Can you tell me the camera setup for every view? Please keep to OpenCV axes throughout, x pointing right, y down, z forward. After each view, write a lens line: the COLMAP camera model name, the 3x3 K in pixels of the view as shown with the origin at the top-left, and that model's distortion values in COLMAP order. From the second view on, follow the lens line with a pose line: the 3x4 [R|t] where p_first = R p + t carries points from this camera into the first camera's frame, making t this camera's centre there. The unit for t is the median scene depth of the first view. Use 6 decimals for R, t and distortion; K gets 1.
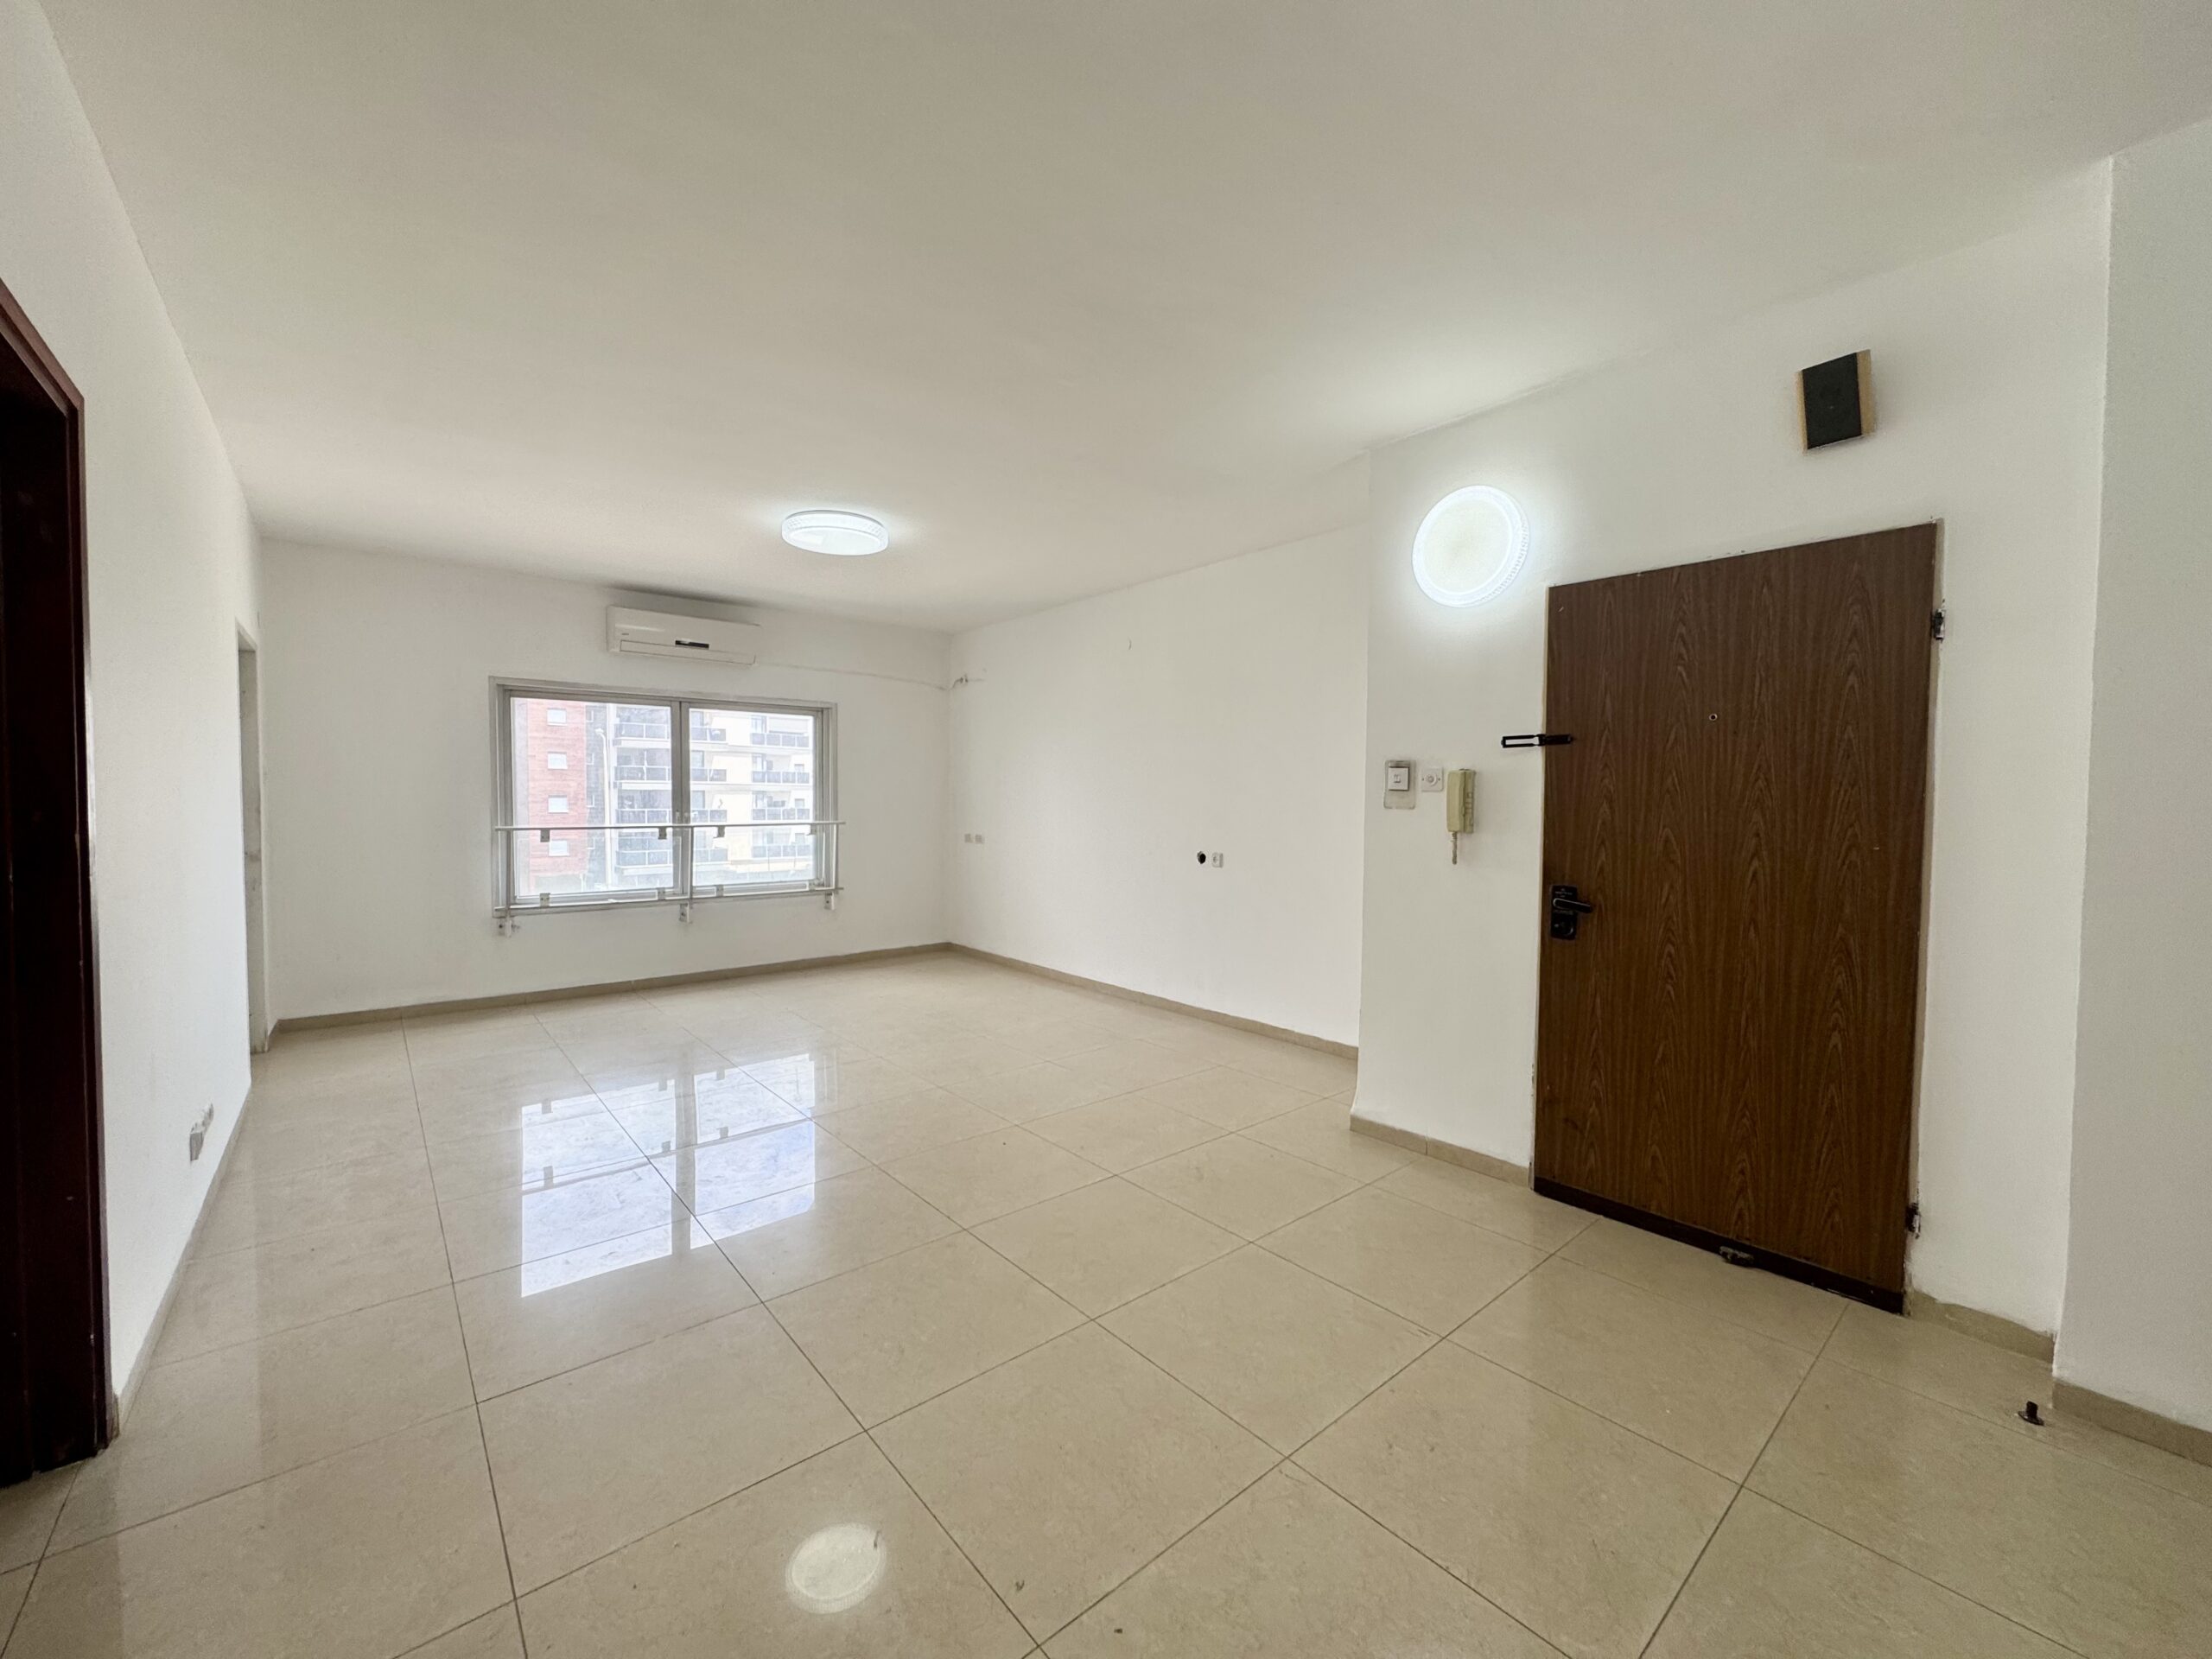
lens RADIAL K [[886.9, 0, 1102.7], [0, 886.9, 827.7], [0, 0, 1]] dist [-0.001242, -0.000607]
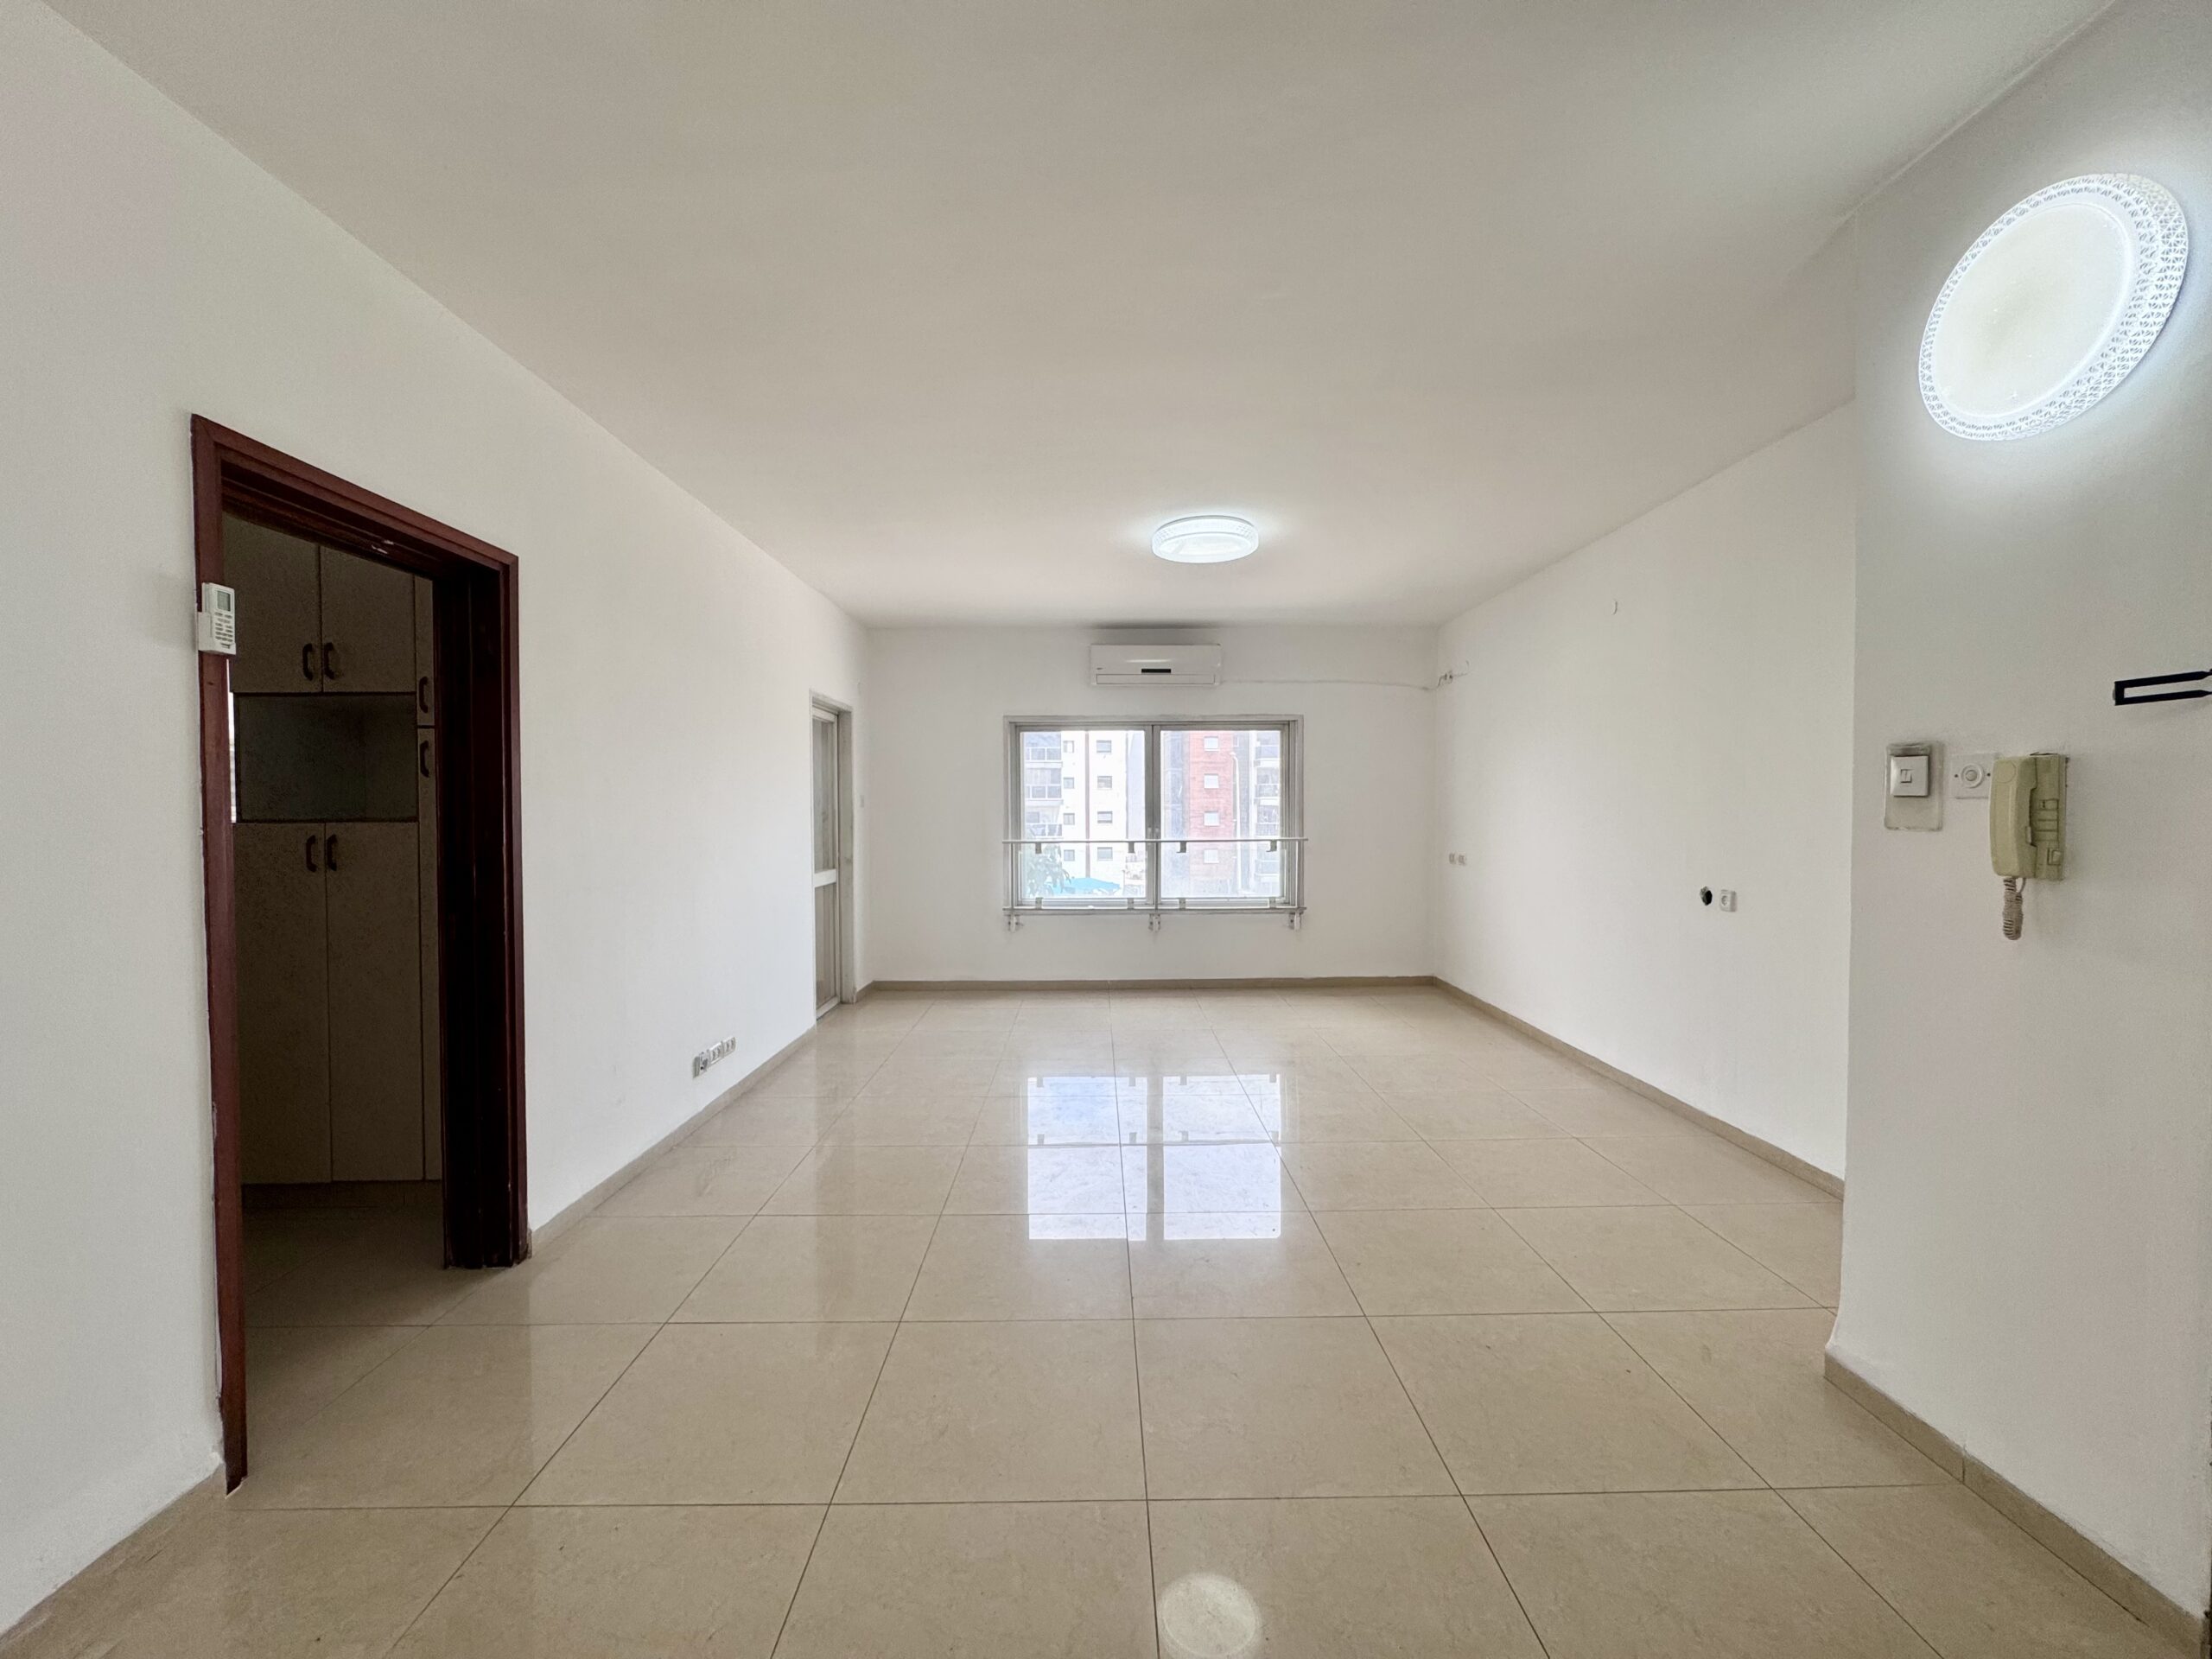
lens RADIAL K [[886.9, 0, 1099.3], [0, 886.9, 828.0], [0, 0, 1]] dist [-0.001242, -0.000607]
pose [[0.768875, 0.002519, -0.639394, 0.163380], [-0.012070, 0.999871, -0.010574, -0.005876], [0.639285, 0.015847, 0.768807, 0.137998]]
